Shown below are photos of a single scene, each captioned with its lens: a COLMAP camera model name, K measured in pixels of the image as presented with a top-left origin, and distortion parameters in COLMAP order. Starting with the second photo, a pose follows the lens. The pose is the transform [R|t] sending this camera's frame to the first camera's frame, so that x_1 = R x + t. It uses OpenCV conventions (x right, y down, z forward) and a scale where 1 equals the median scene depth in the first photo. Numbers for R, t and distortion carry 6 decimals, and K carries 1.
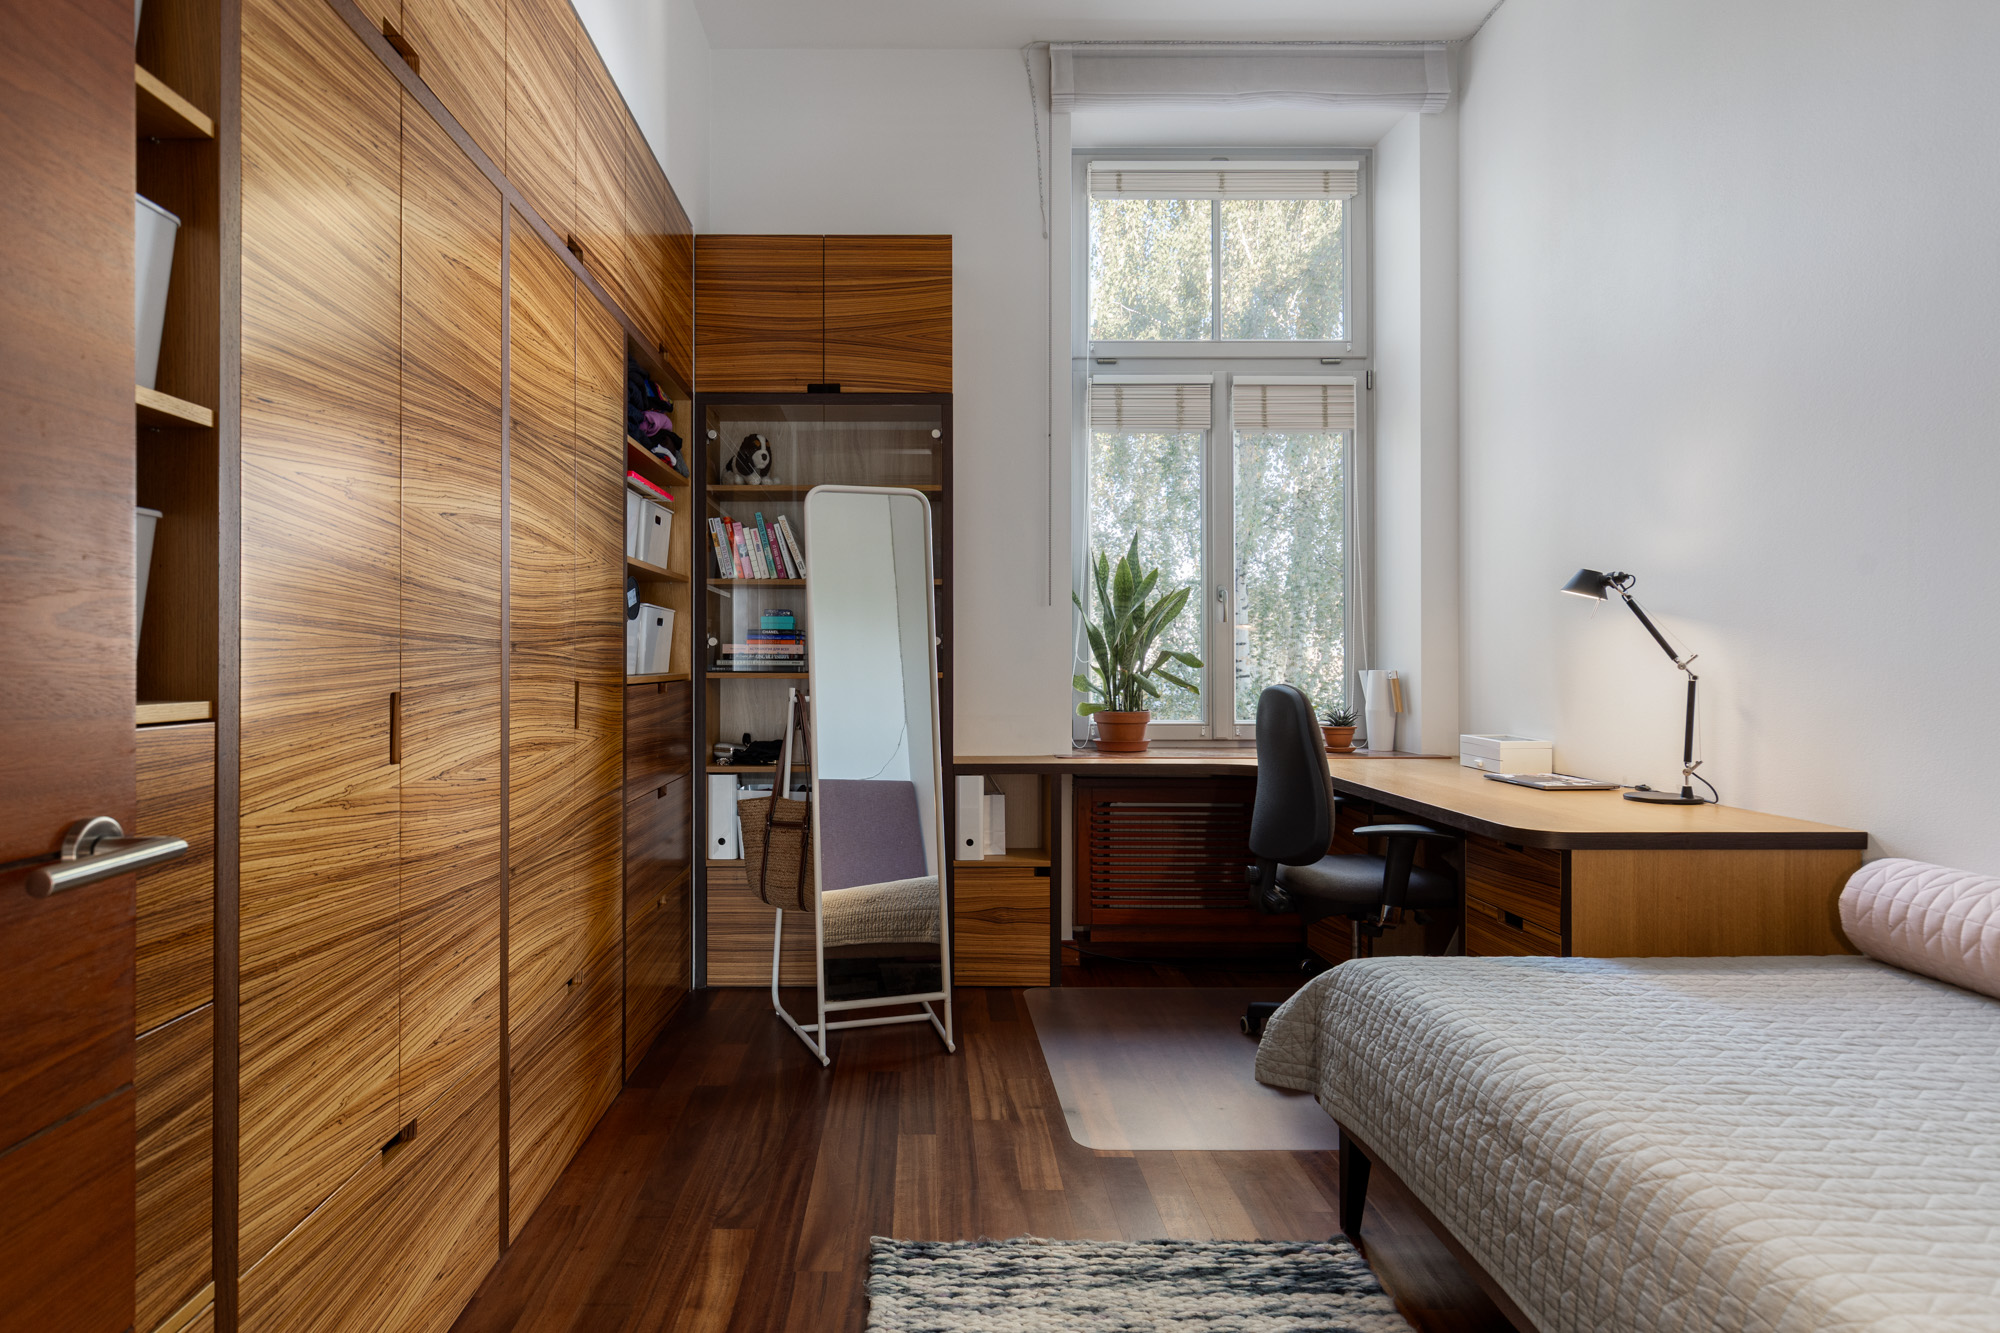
lens RADIAL K [[1092.4, 0, 1000.5], [0, 1092.4, 659.2], [0, 0, 1]] dist [0.001498, -0.001619]
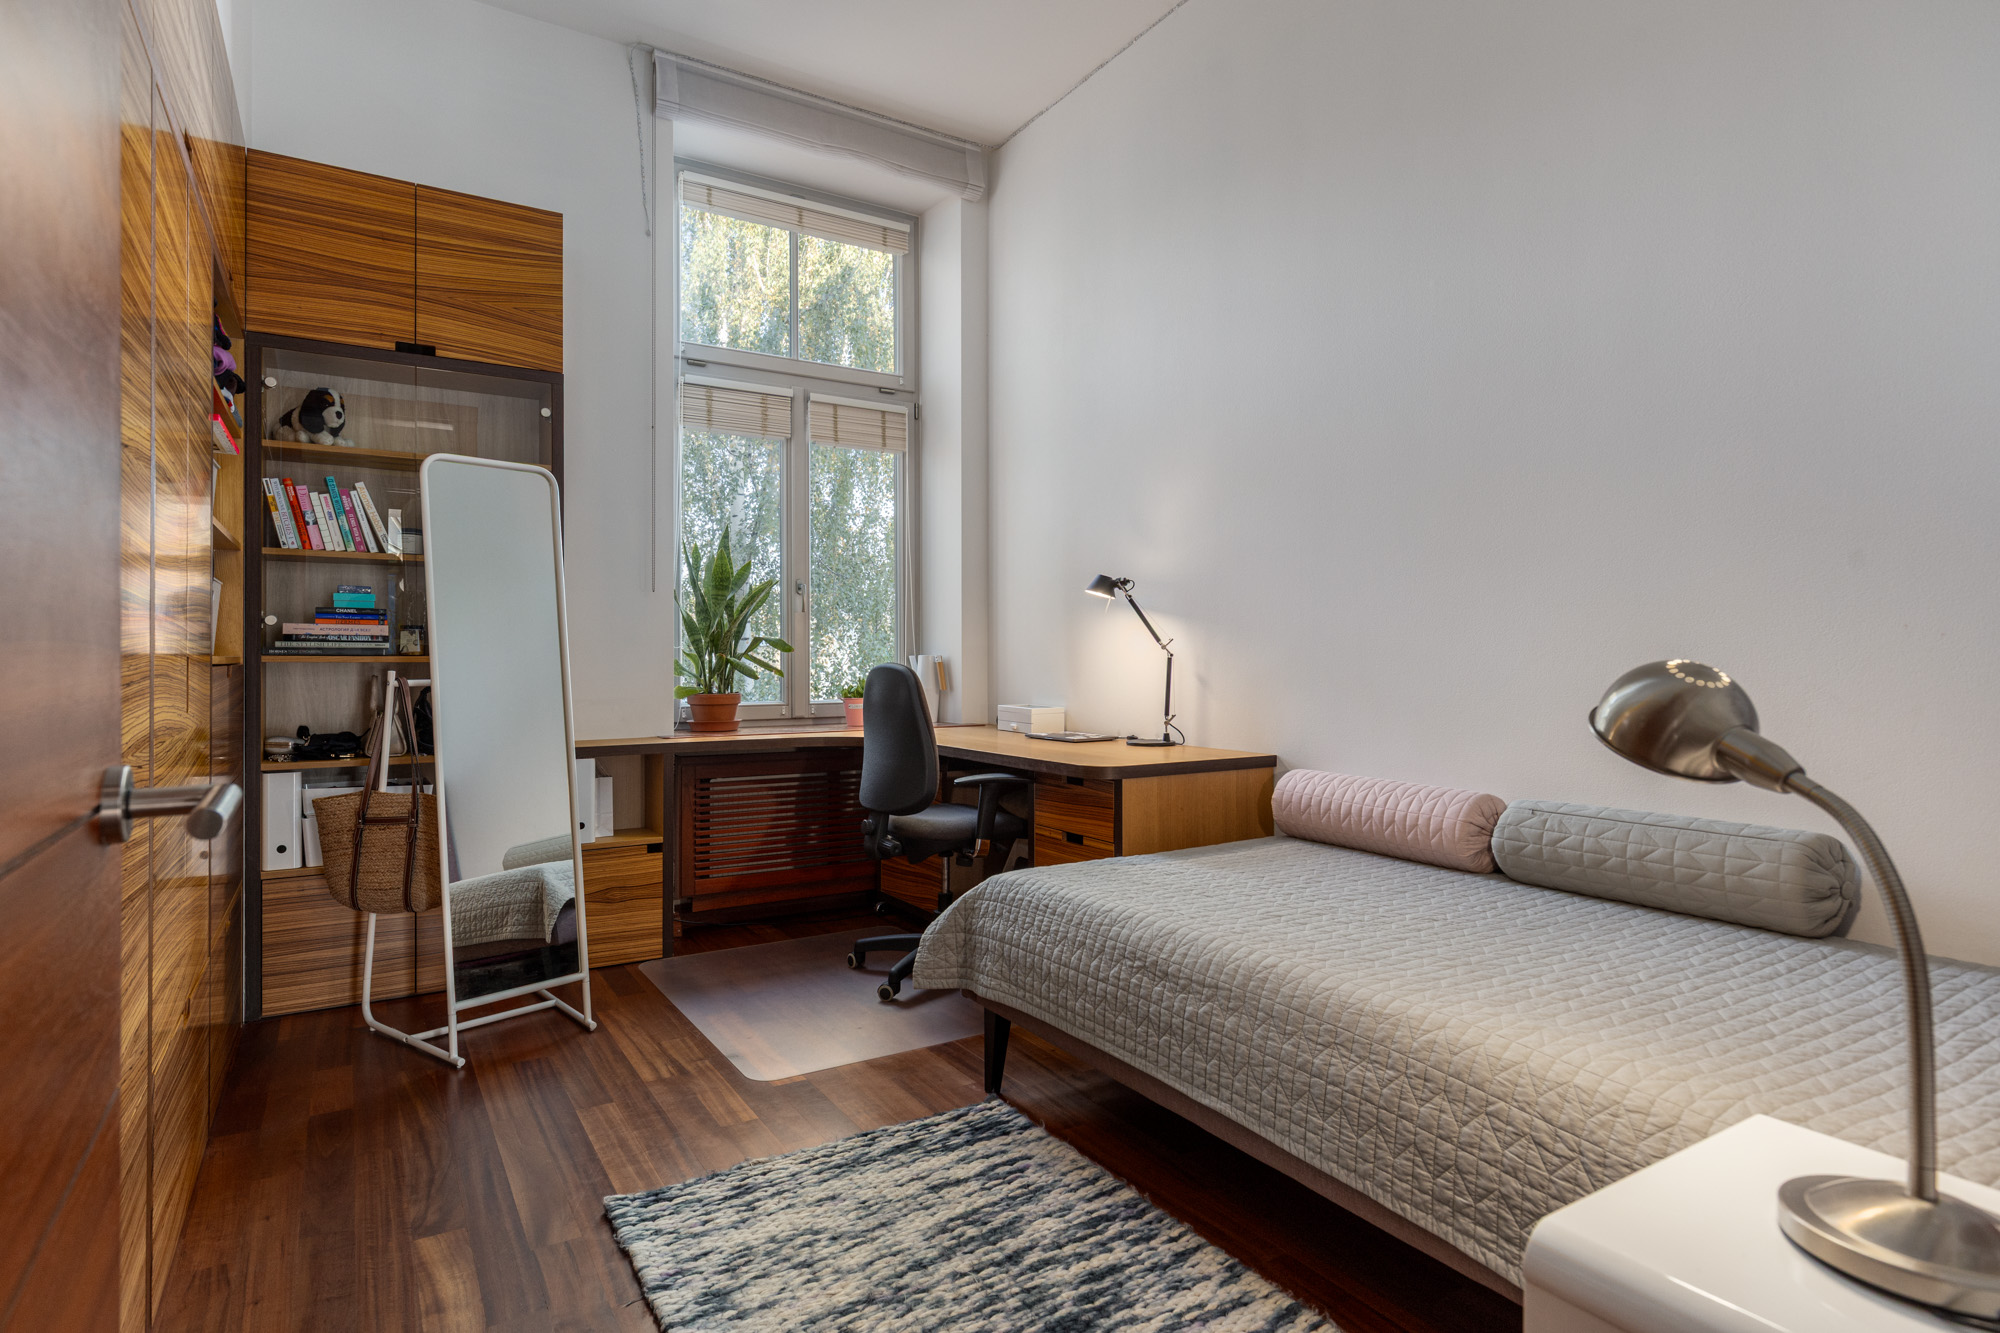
lens RADIAL K [[1049.4, 0, 1000.0], [0, 1049.4, 666.5], [0, 0, 1]] dist [0.003110, -0.000346]
pose [[0.847791, -0.006169, 0.530295, -0.226281], [0.005420, 0.999981, 0.002967, 0.022682], [-0.530303, 0.000359, 0.847808, -0.018972]]
